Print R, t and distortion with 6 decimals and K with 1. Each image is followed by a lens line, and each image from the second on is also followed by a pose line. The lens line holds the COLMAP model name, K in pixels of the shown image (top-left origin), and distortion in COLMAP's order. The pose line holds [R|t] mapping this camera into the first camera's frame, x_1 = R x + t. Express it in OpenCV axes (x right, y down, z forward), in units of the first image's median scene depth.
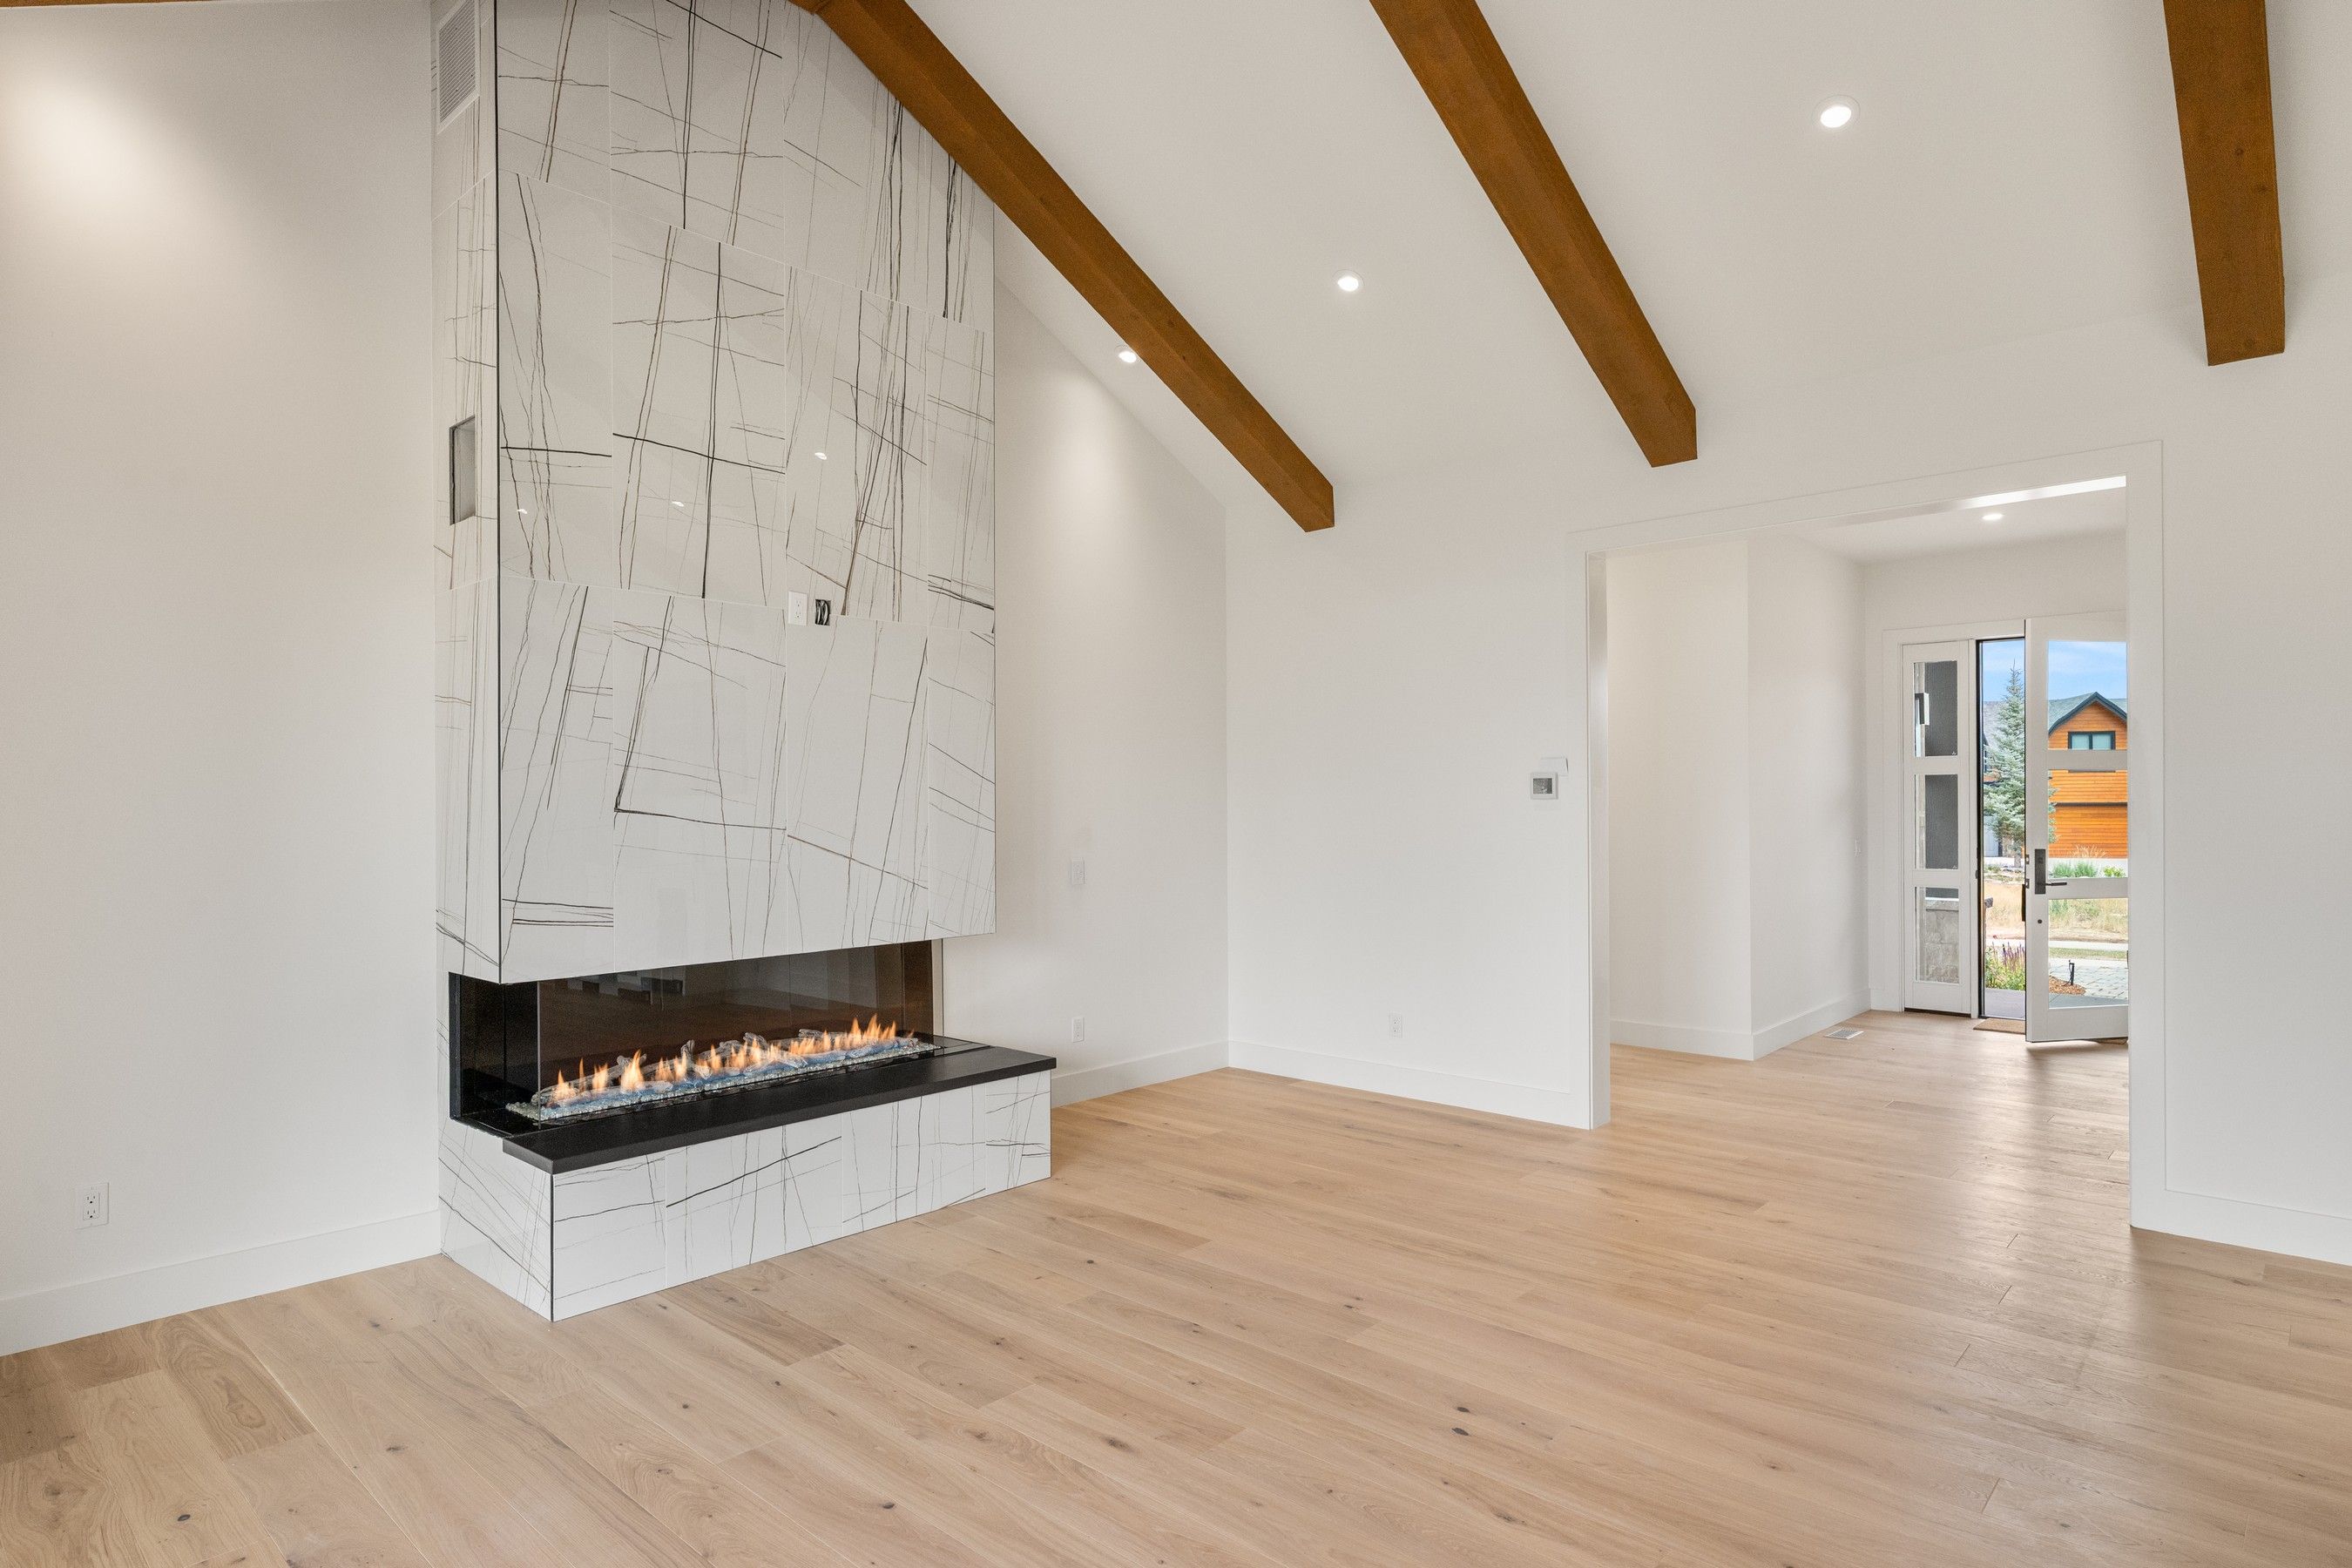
lens RADIAL K [[1269.6, 0, 1176.6], [0, 1269.6, 798.8], [0, 0, 1]] dist [-0.001325, 0.002634]
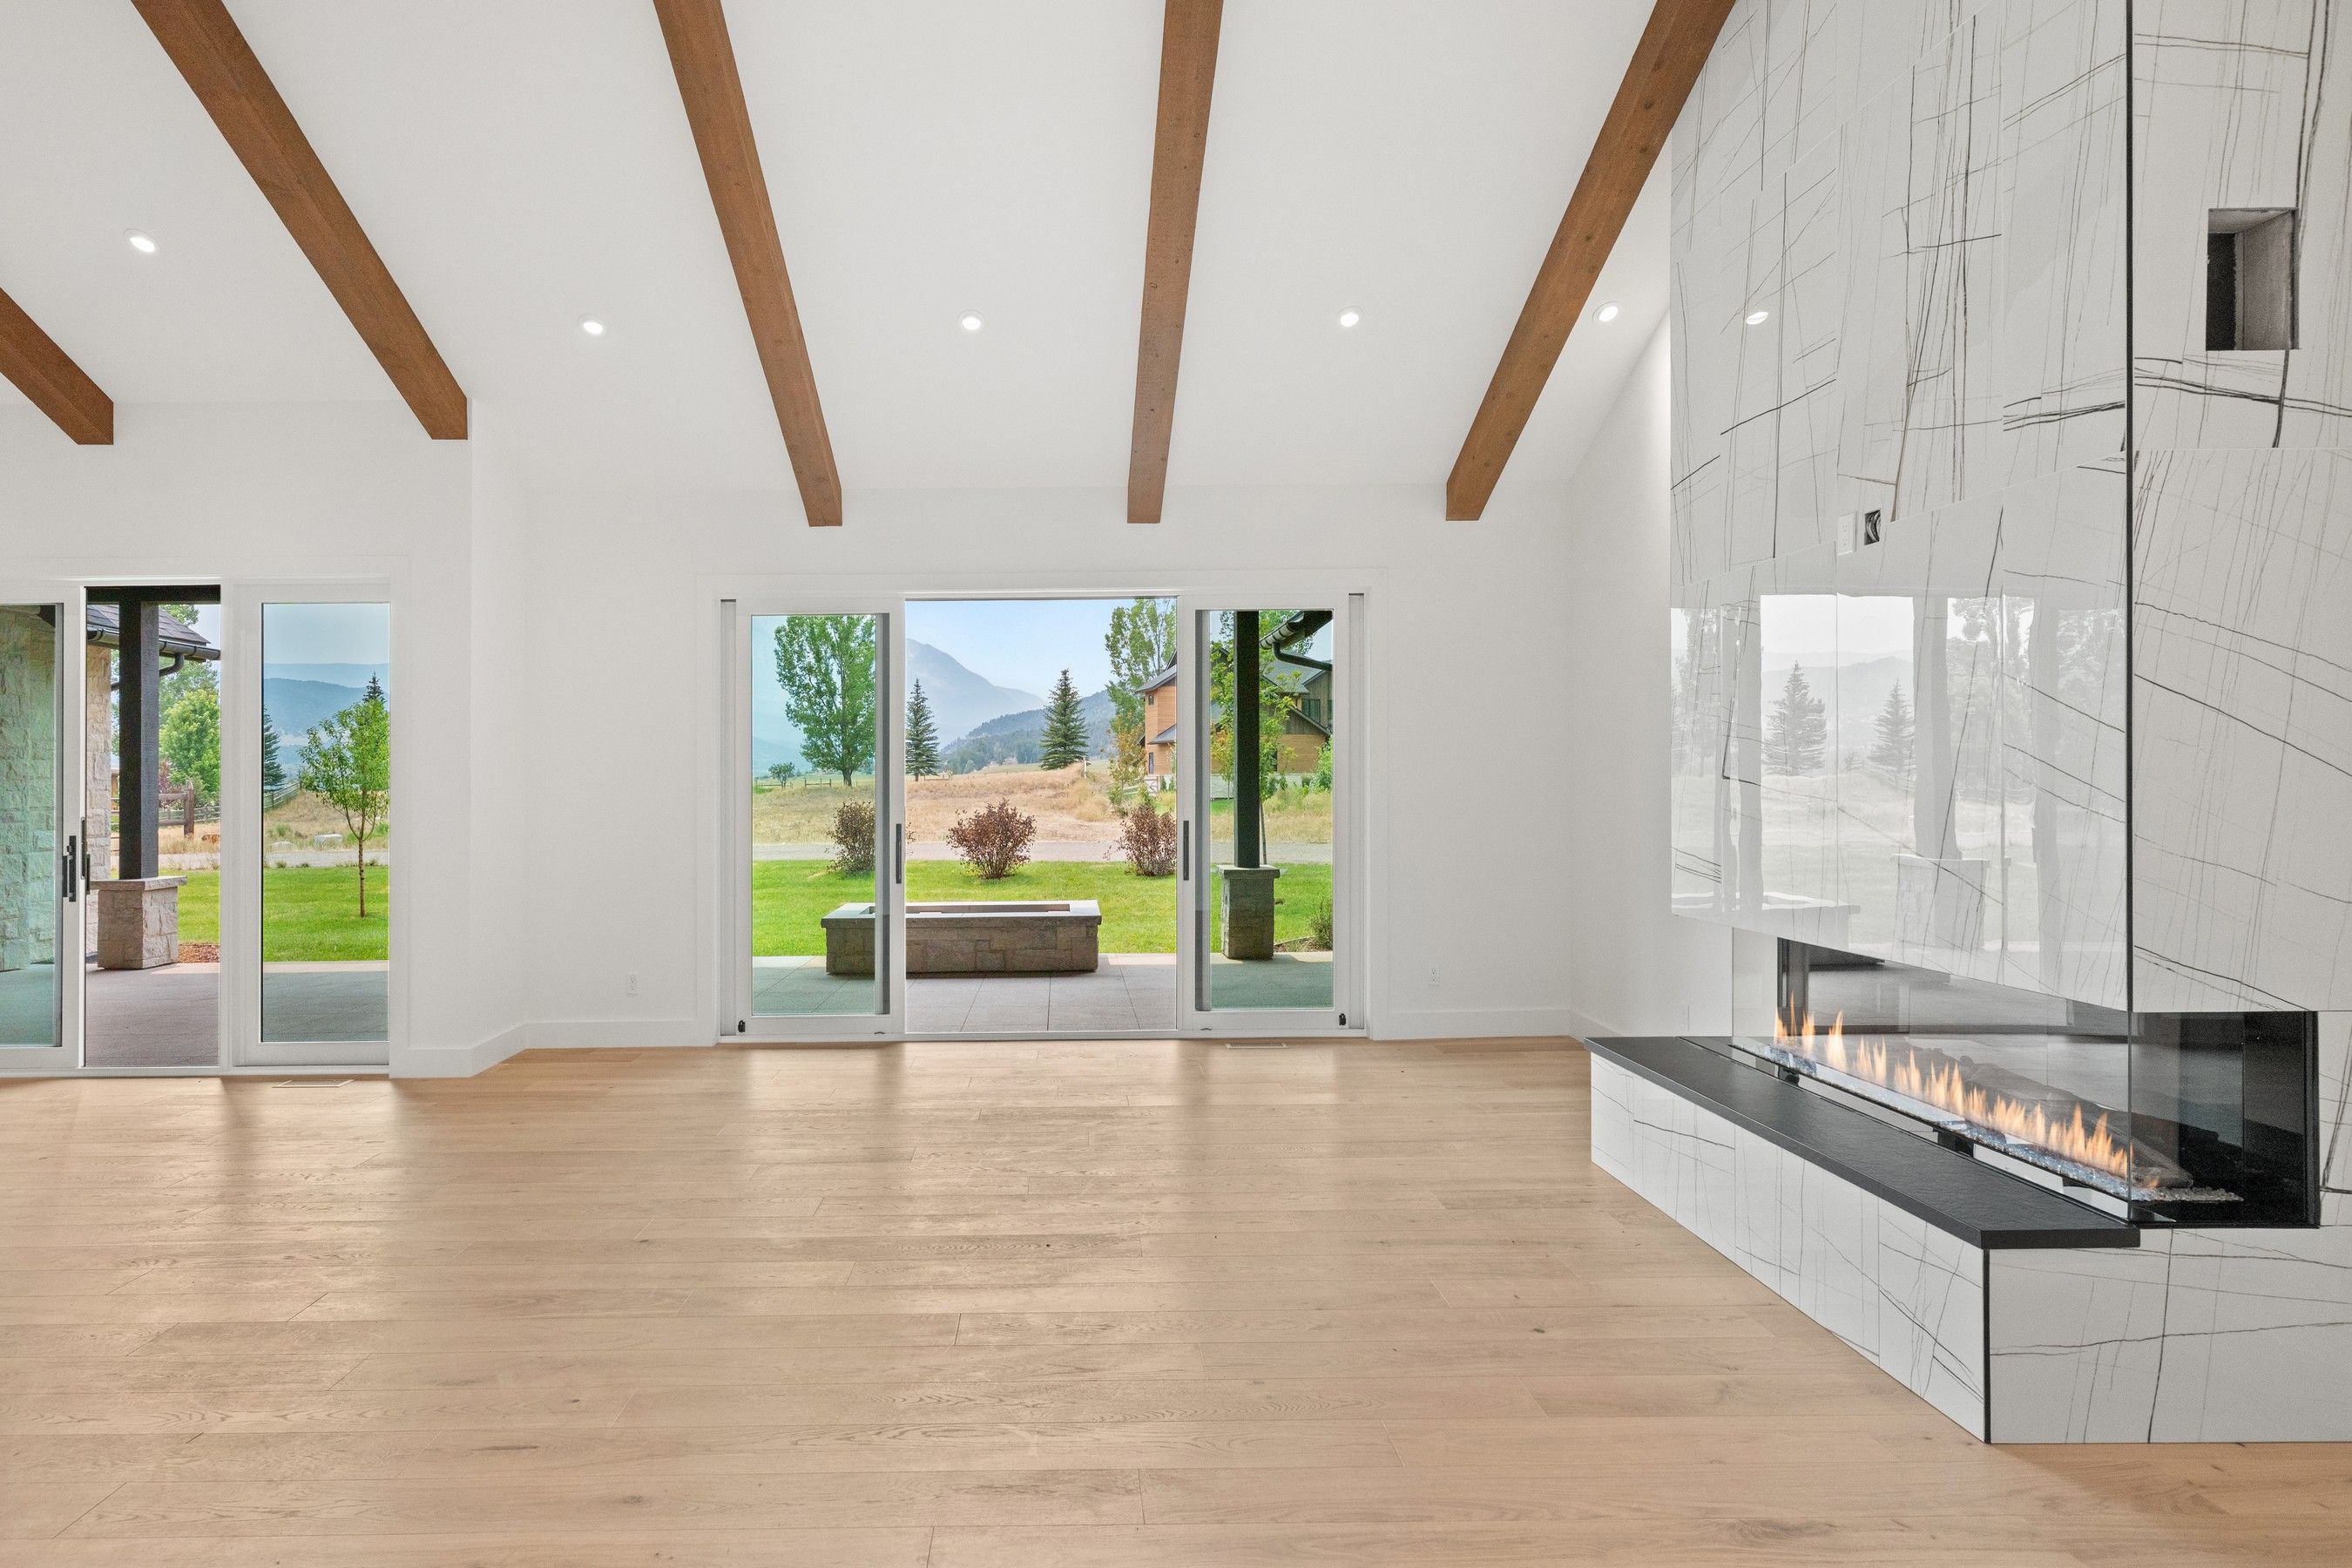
lens RADIAL K [[1176.2, 0, 1062.7], [0, 1176.2, 784.0], [0, 0, 1]] dist [-0.018637, -0.000221]
pose [[-0.741116, 0.016887, -0.671164, 0.570643], [0.017744, 0.999827, 0.005564, -0.000077], [0.671142, -0.007785, -0.741288, 1.167725]]
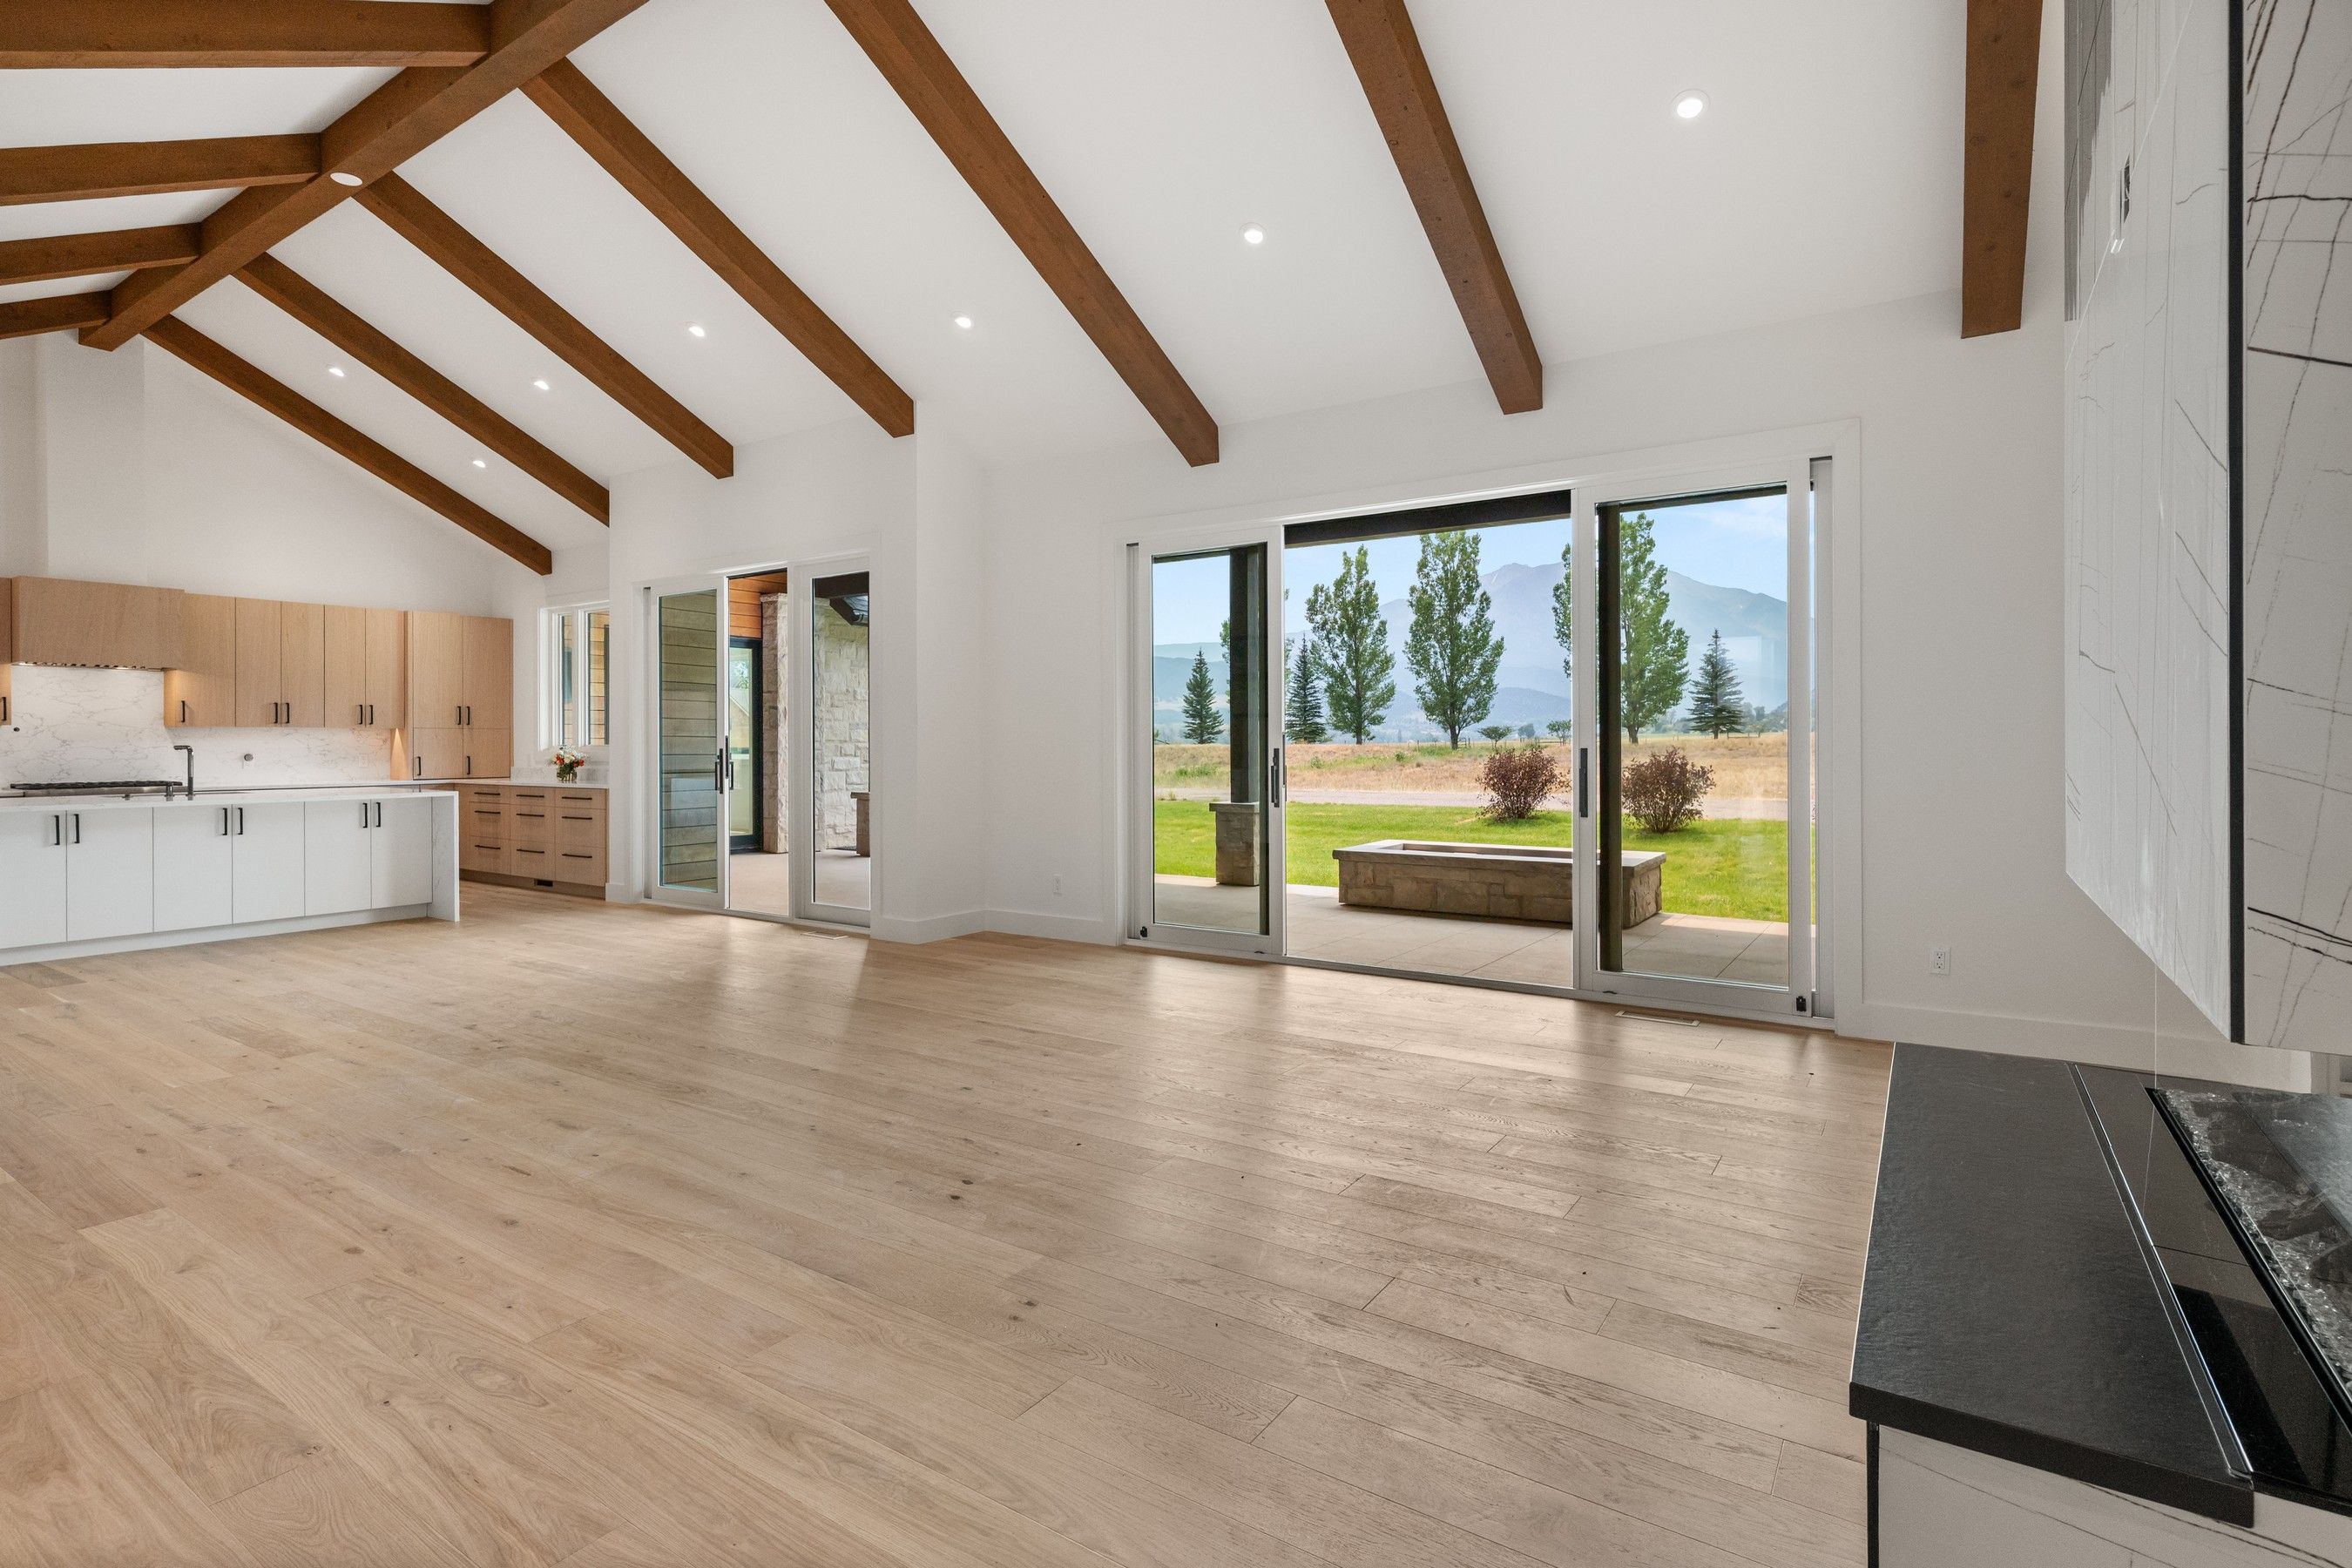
lens RADIAL K [[1136.2, 0, 1171.1], [0, 1136.2, 743.7], [0, 0, 1]] dist [0.001598, 0.000631]
pose [[-0.989031, 0.009744, -0.147389, 0.116364], [0.010135, 0.999947, -0.001902, 0.047227], [0.147363, -0.003374, -0.989077, 1.327711]]
